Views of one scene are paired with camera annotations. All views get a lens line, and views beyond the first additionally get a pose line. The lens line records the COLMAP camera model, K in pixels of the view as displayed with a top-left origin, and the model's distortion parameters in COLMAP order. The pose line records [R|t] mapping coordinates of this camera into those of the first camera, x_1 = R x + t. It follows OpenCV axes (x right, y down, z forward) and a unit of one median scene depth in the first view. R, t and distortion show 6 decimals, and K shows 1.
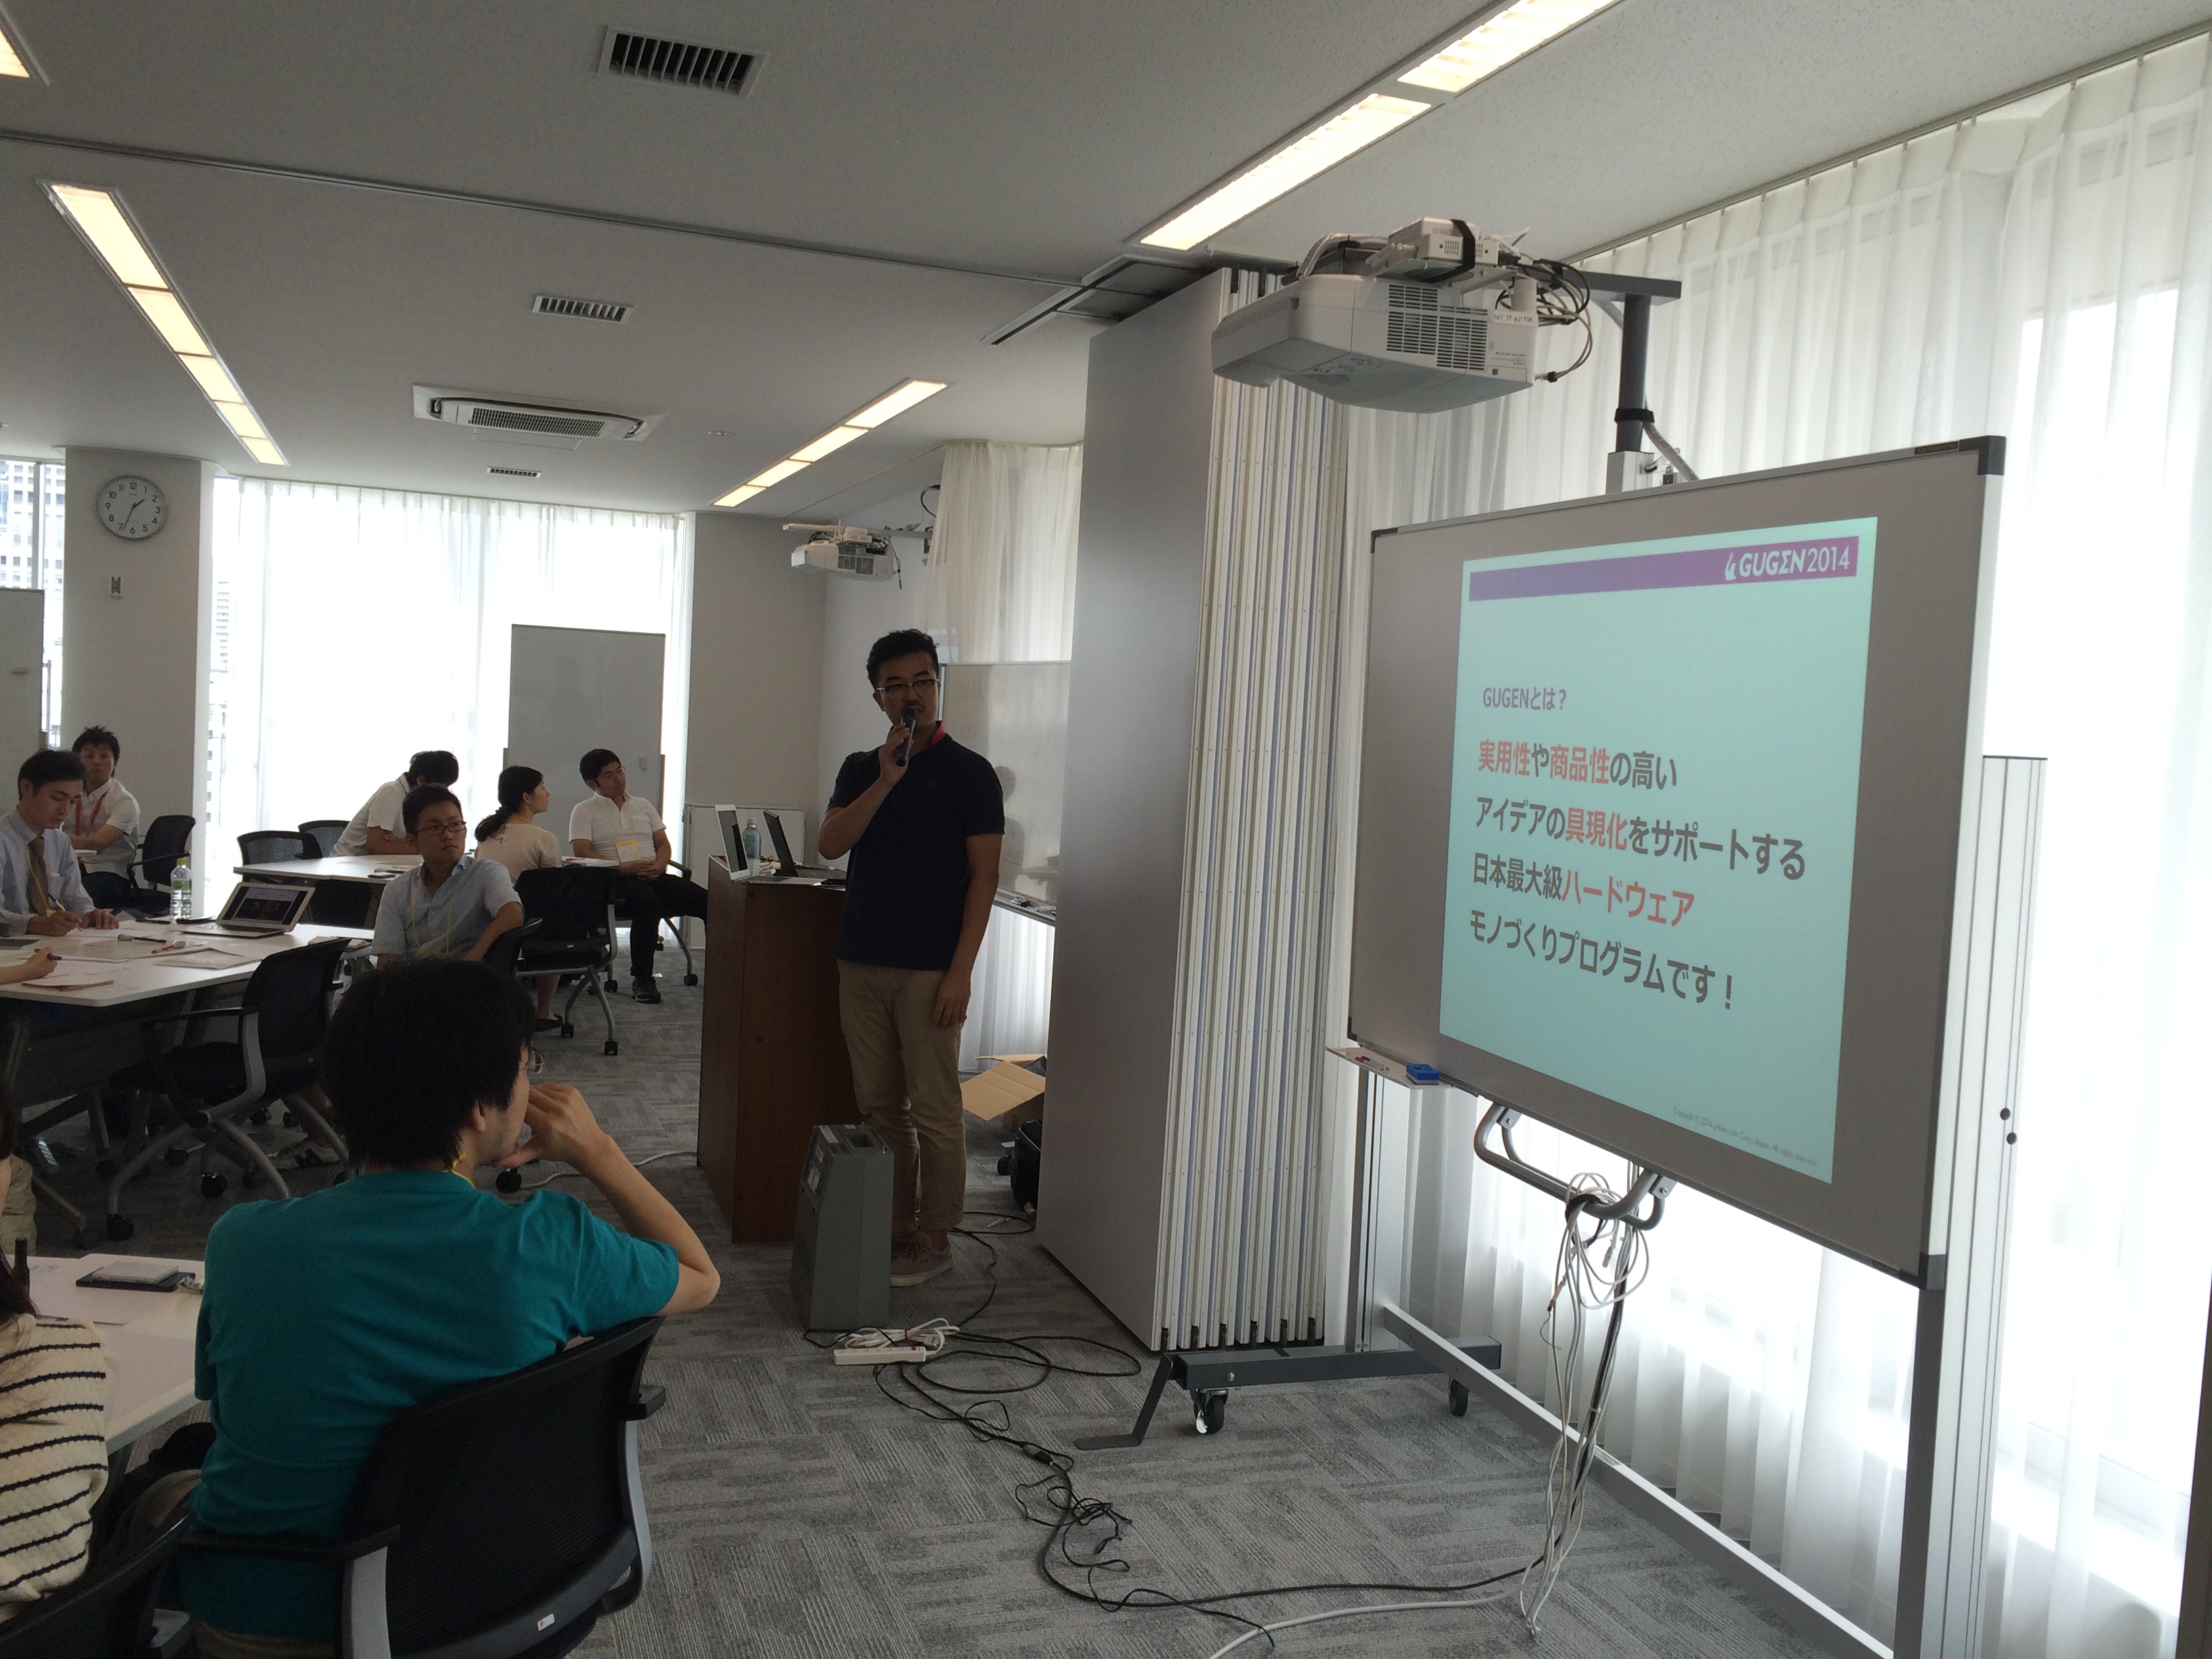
lens RADIAL K [[1853.4, 0, 1106.0], [0, 1853.4, 829.5], [0, 0, 1]] dist [0.011572, 0.000788]
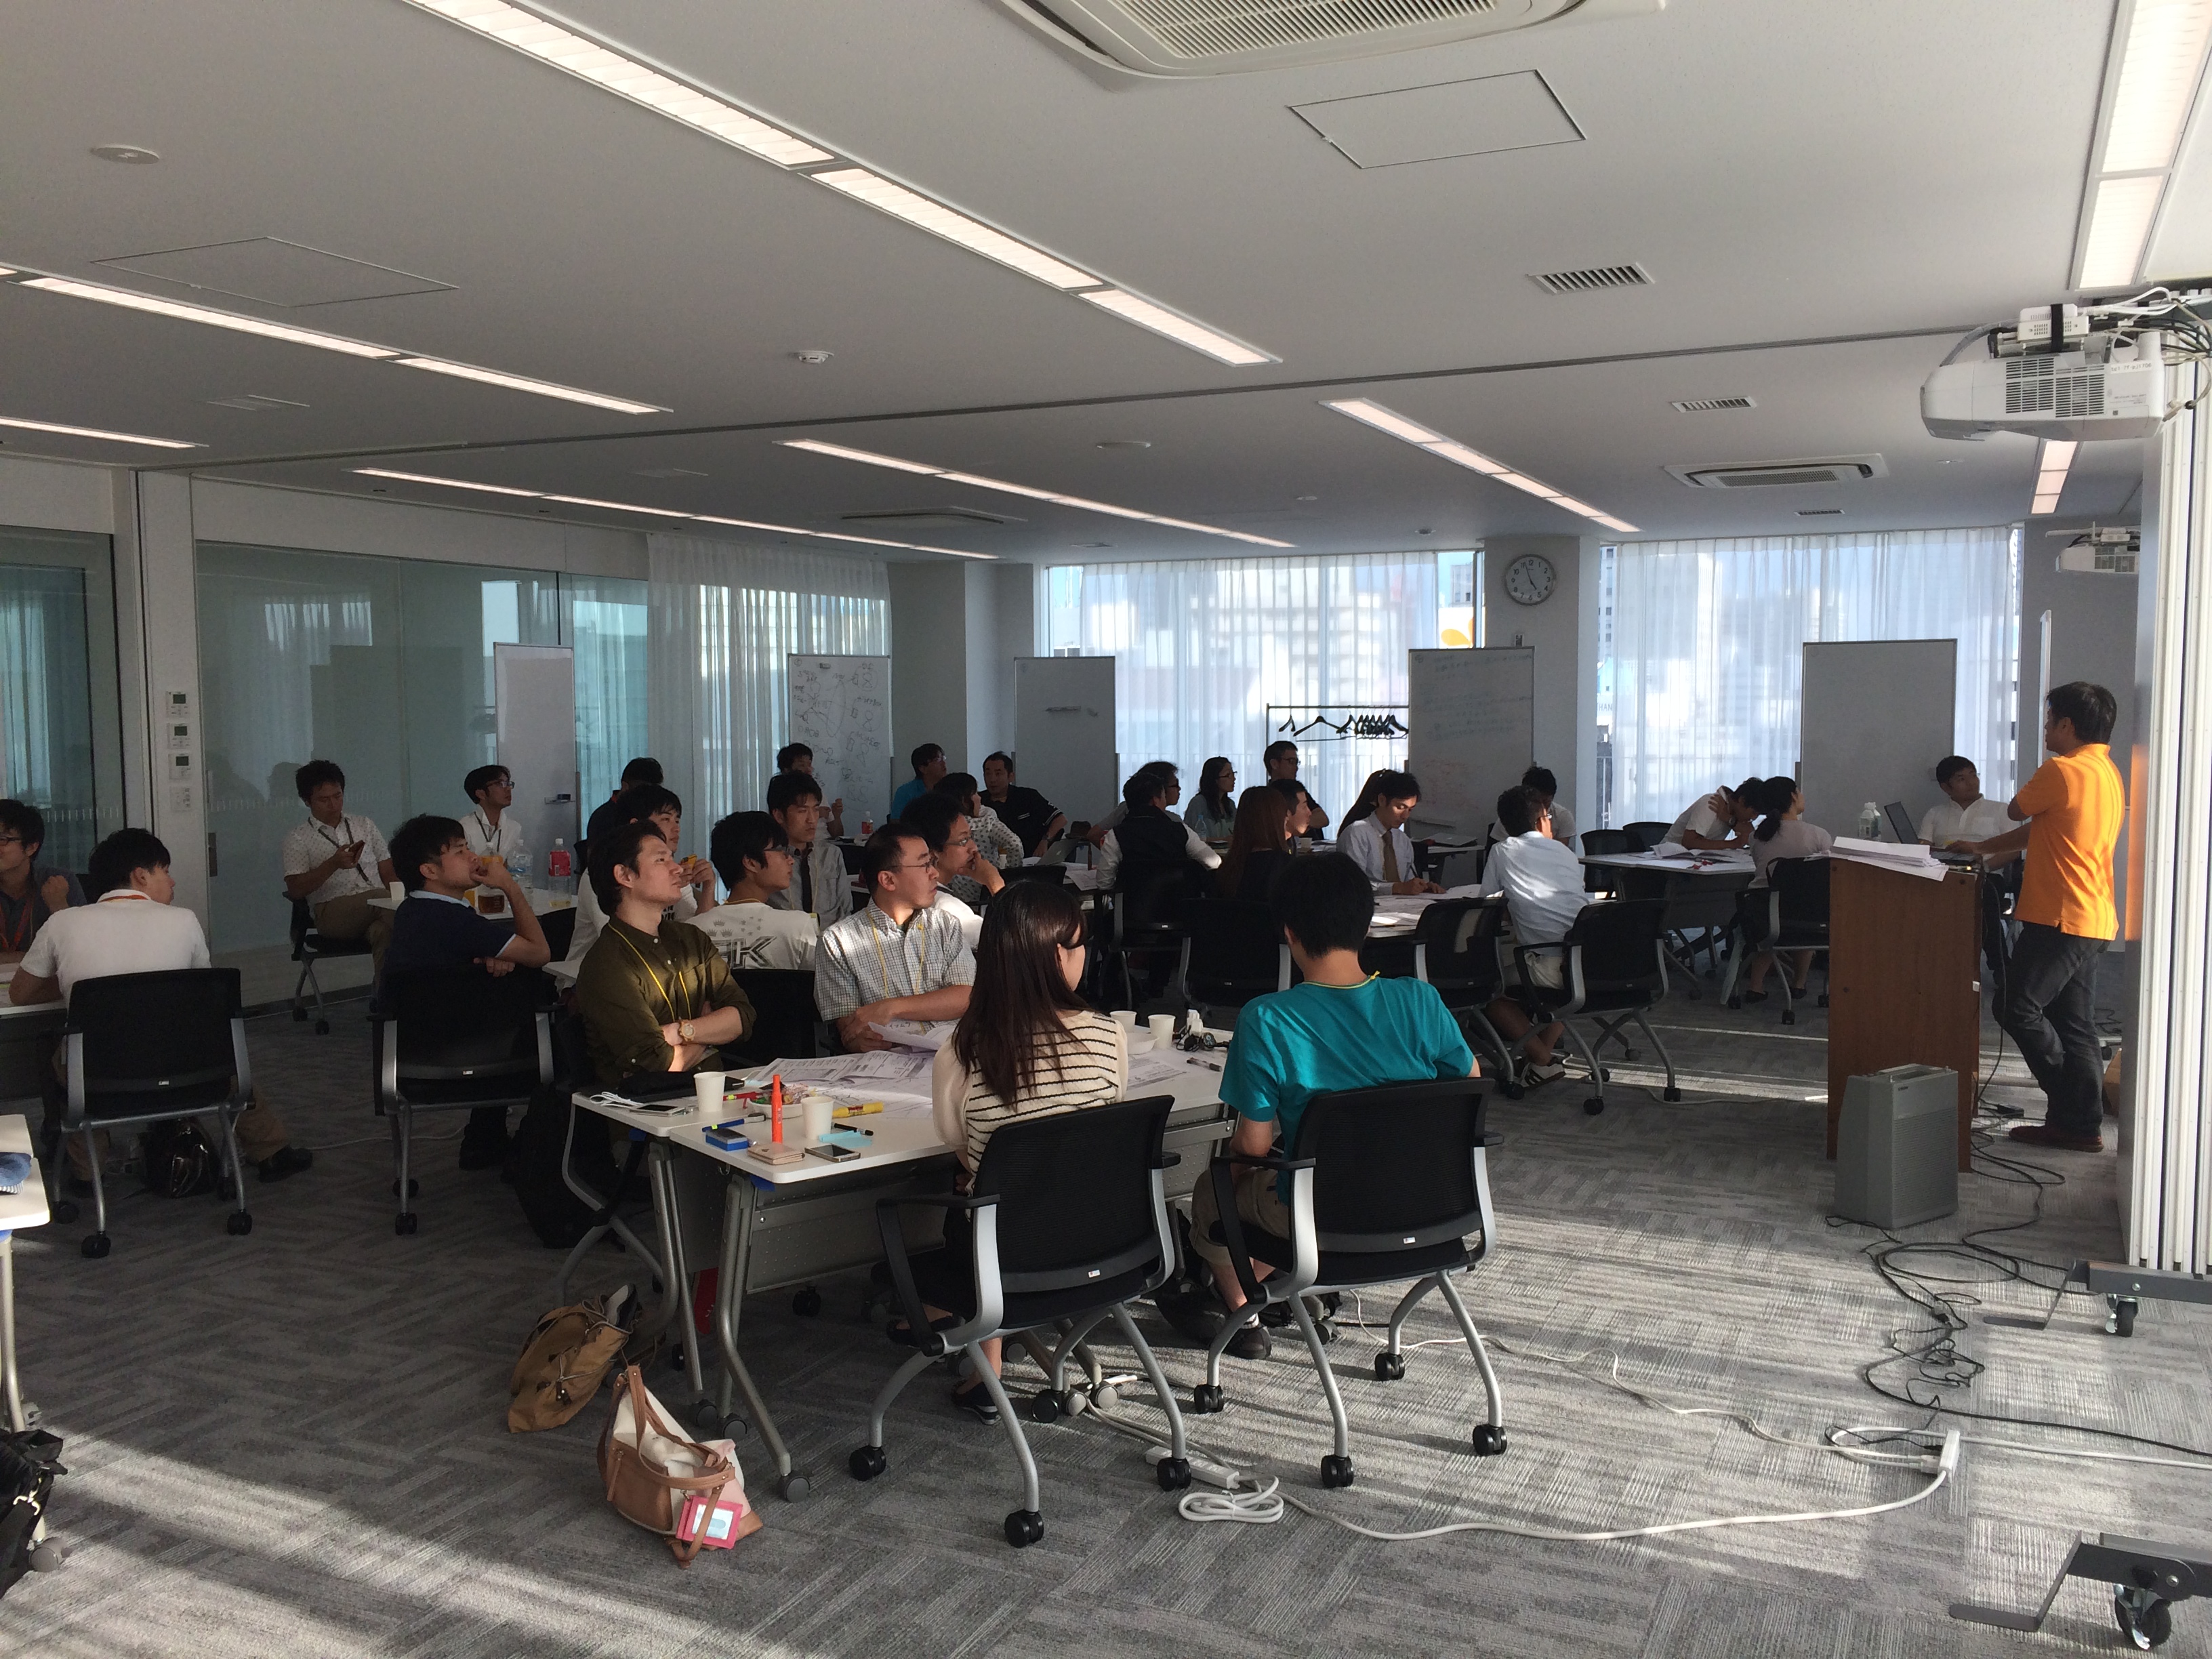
lens RADIAL K [[1853.4, 0, 1106.0], [0, 1853.4, 829.5], [0, 0, 1]] dist [0.011572, 0.000788]
pose [[0.703179, -0.010454, -0.710936, 0.227913], [0.002713, 0.999924, -0.012020, 0.015540], [0.711008, 0.006524, 0.703154, -0.125442]]
